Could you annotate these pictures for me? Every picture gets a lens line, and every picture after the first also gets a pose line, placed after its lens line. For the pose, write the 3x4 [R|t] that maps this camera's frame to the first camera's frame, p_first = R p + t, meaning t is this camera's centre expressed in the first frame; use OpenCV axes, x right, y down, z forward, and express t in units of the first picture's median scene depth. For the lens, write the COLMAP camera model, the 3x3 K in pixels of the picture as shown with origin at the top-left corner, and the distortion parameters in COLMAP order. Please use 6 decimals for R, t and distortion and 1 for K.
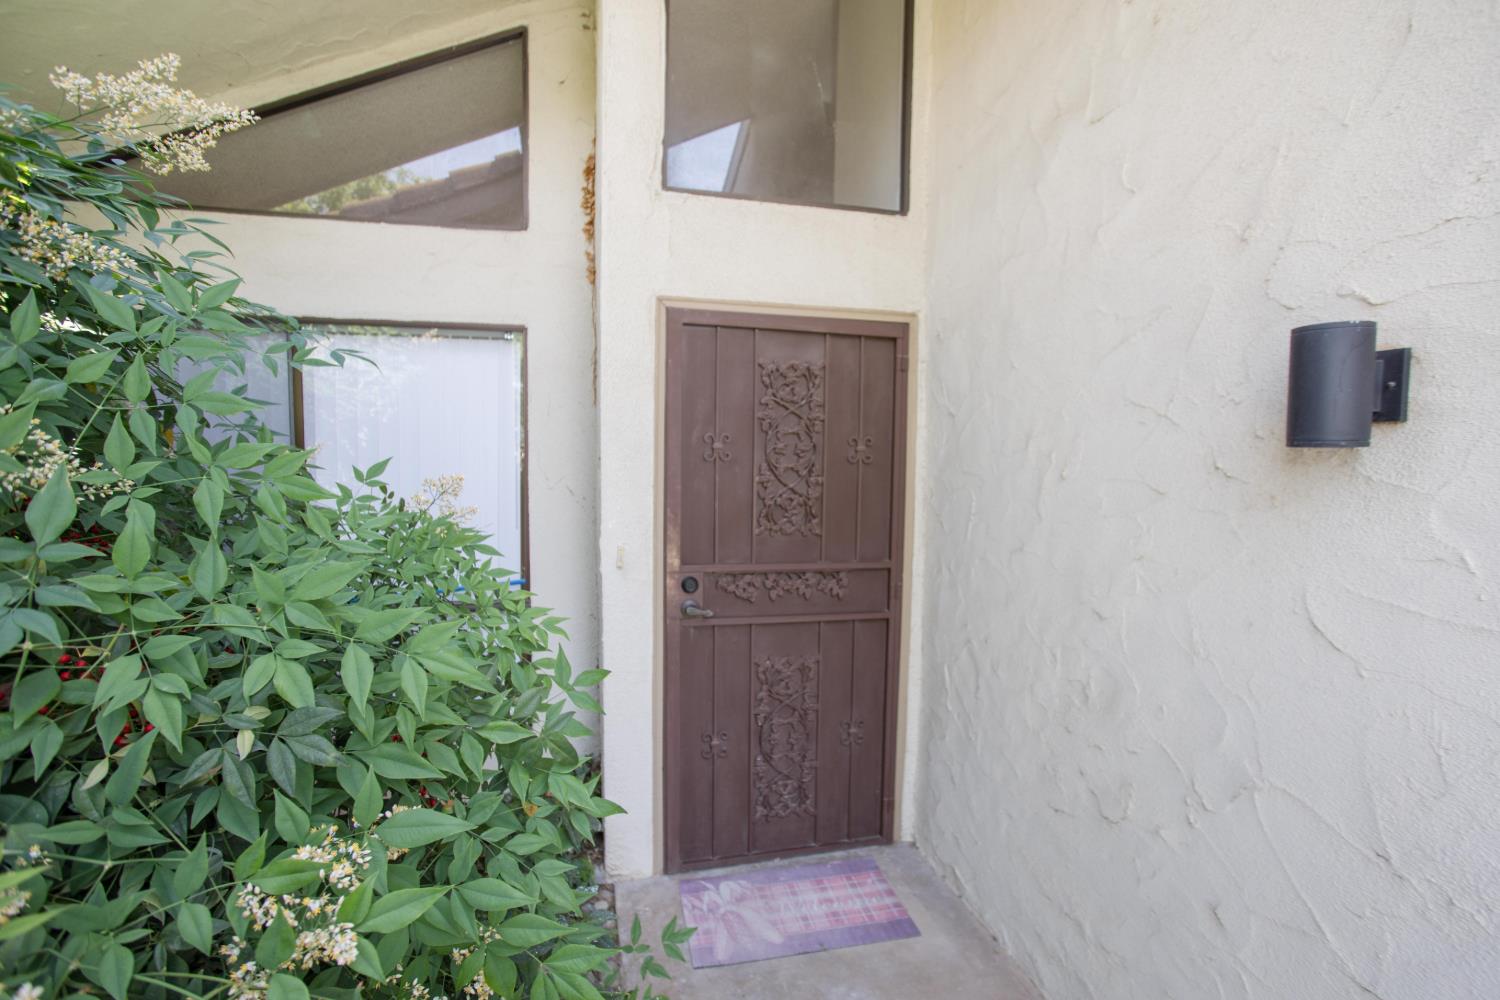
lens RADIAL K [[746.9, 0, 746.8], [0, 746.9, 510.9], [0, 0, 1]] dist [-0.071063, 0.042452]
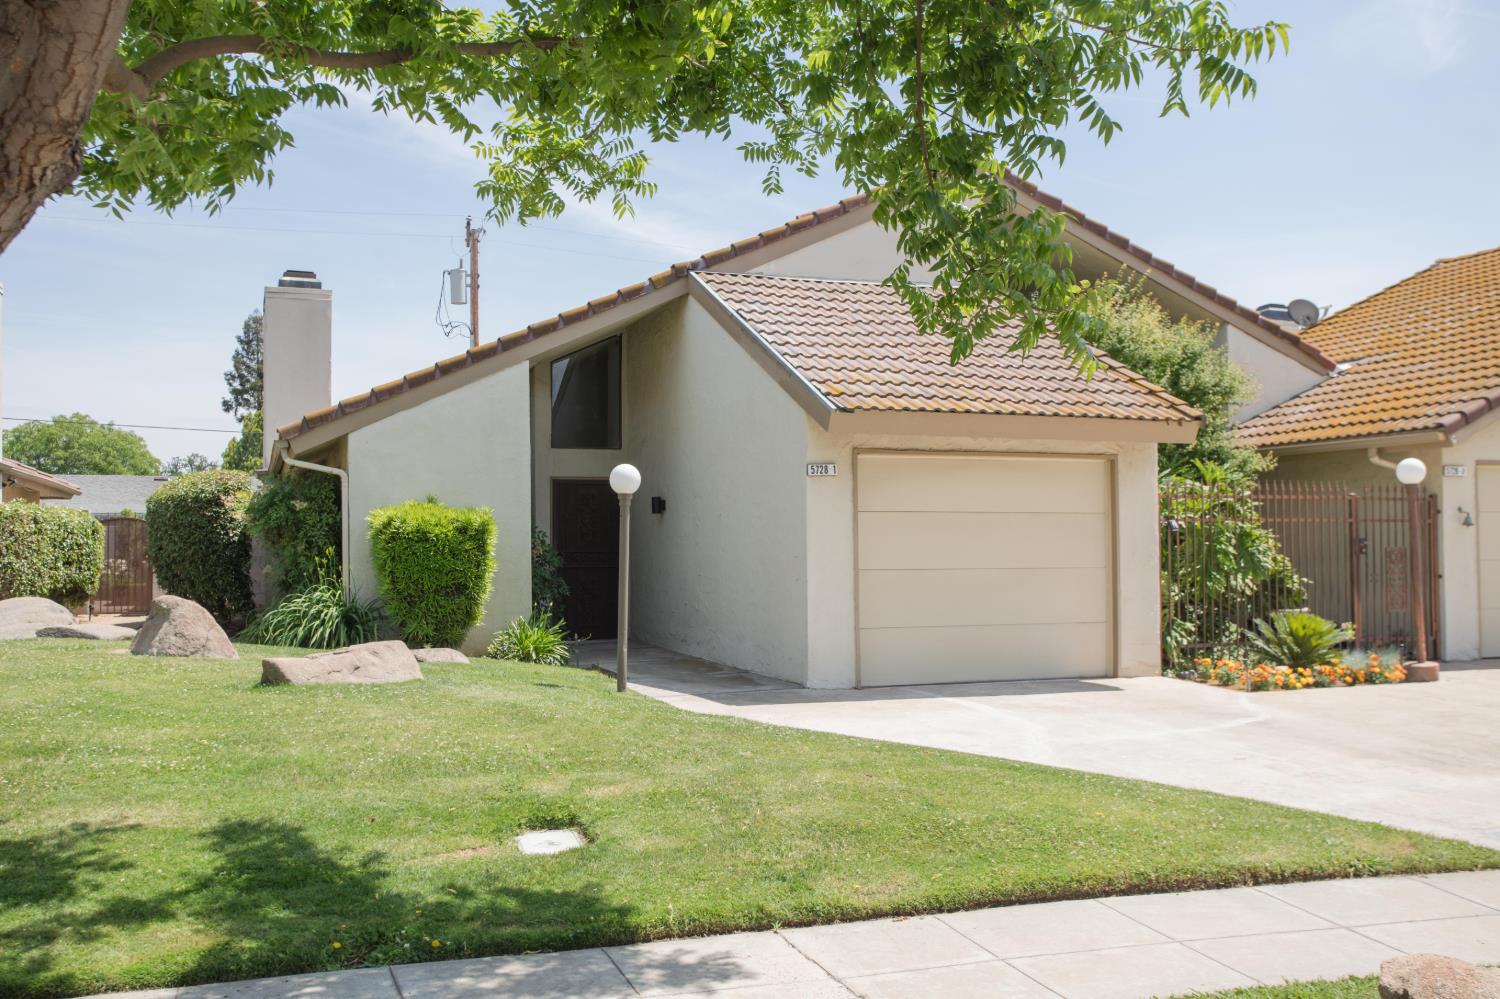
lens RADIAL K [[1410.6, 0, 731.8], [0, 1410.6, 518.9], [0, 0, 1]] dist [0.024342, -0.001016]
pose [[0.994042, -0.018741, 0.107373, 0.017000], [0.029218, 0.994870, -0.096847, 0.585015], [-0.105008, 0.099407, 0.989491, -5.622335]]
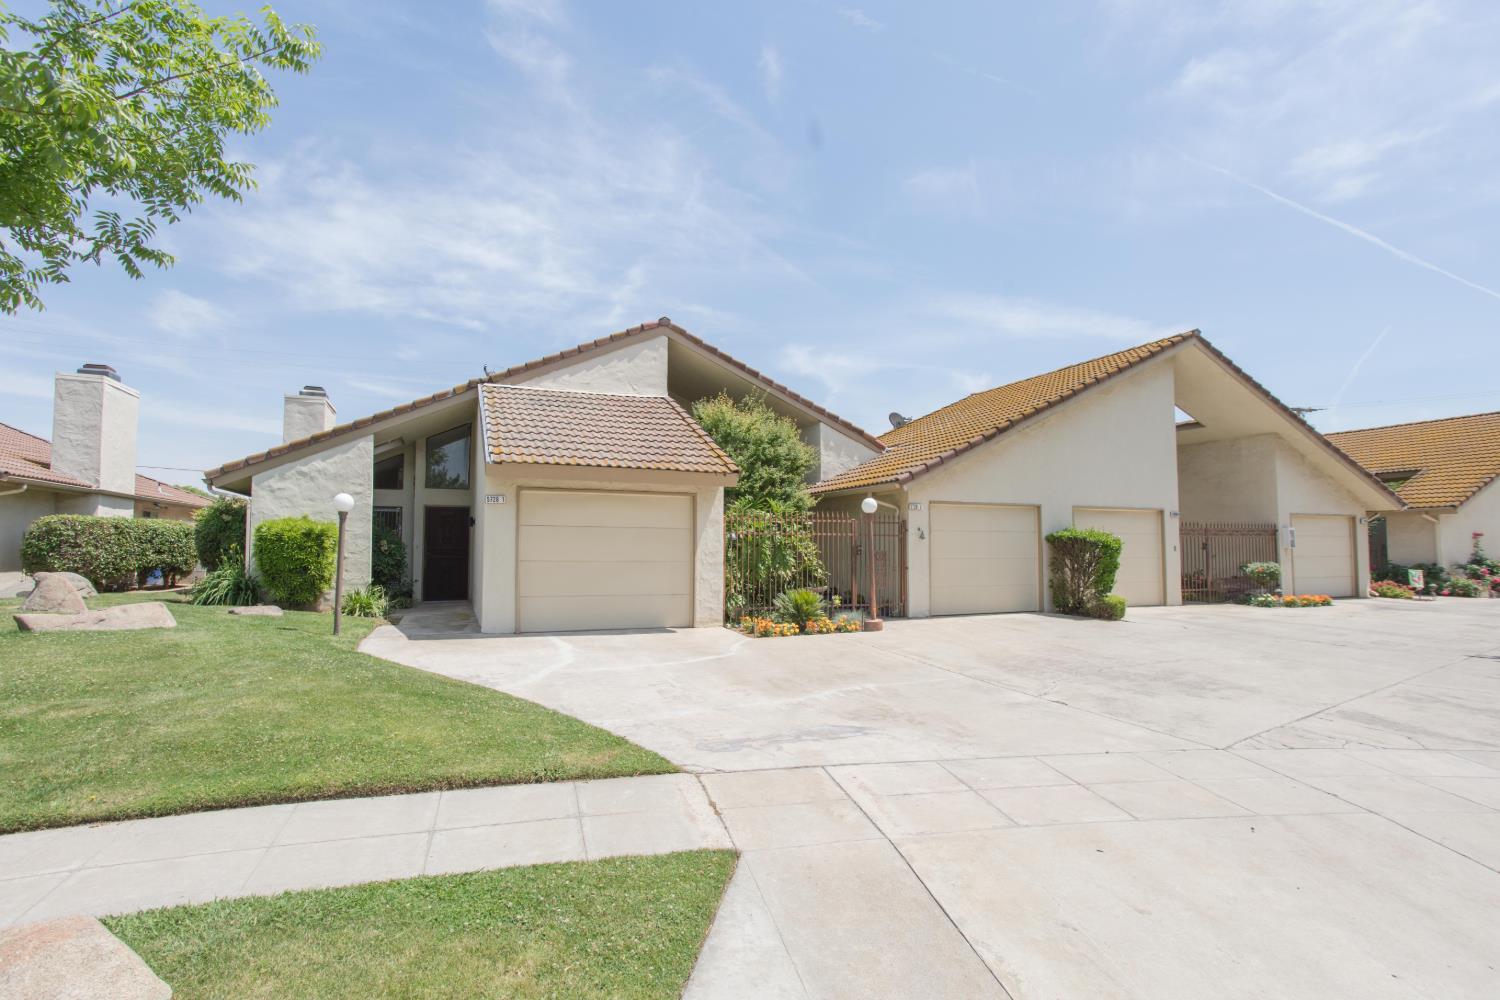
lens RADIAL K [[746.9, 0, 746.8], [0, 746.9, 510.9], [0, 0, 1]] dist [-0.071063, 0.042452]
pose [[0.988012, -0.003373, 0.154342, 1.533001], [0.023274, 0.991588, -0.127322, 0.581268], [-0.152614, 0.129388, 0.979779, -5.171772]]
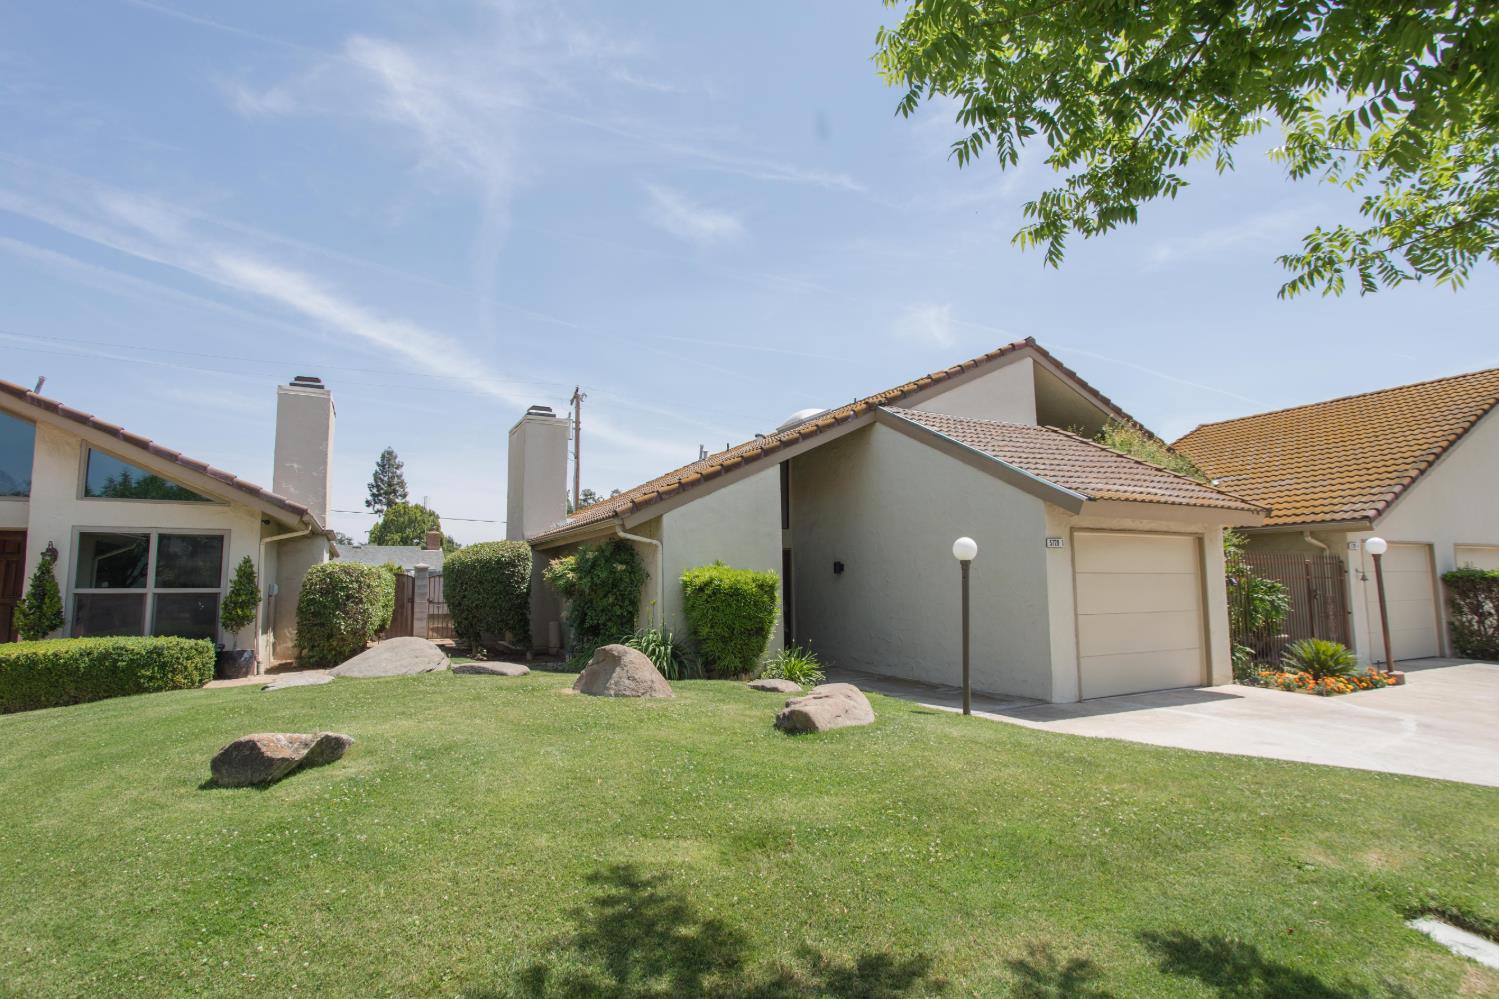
lens RADIAL K [[790.3, 0, 749.5], [0, 790.3, 499.5], [0, 0, 1]] dist [-0.055771, 0.024965]
pose [[0.969417, 0.005492, 0.245357, -1.405384], [0.040793, 0.982236, -0.183161, 0.384361], [-0.242004, 0.187568, 0.951973, -4.161145]]
